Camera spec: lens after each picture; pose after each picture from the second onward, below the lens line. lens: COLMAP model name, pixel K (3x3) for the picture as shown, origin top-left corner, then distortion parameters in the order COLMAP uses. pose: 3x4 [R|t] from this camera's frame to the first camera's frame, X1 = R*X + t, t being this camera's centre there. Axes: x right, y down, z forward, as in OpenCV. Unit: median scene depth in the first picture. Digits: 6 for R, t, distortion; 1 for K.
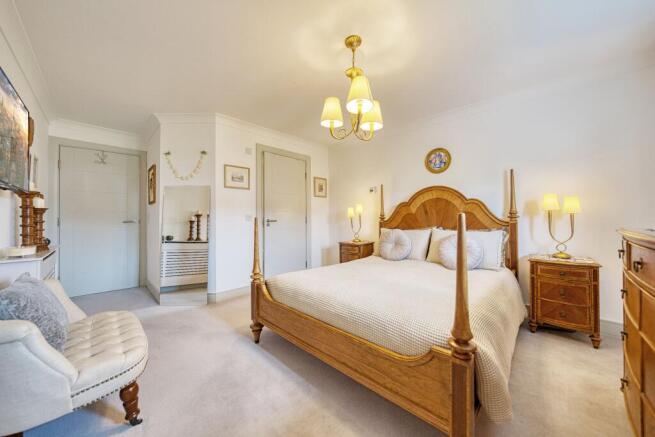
lens RADIAL K [[228.6, 0, 326.1], [0, 228.6, 214.7], [0, 0, 1]] dist [-0.000619, -0.000022]
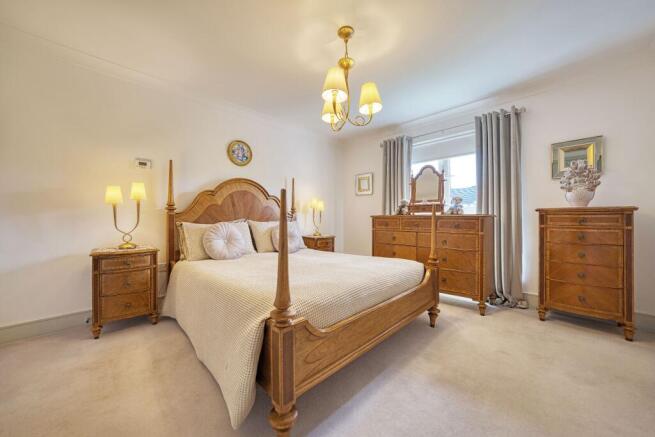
lens RADIAL K [[238.2, 0, 326.1], [0, 238.2, 215.8], [0, 0, 1]] dist [0.000832, 0.000154]
pose [[0.050119, -0.003095, 0.998738, -0.532007], [-0.036358, 0.999327, 0.004921, 0.018451], [-0.998081, -0.036559, 0.049973, 0.564860]]
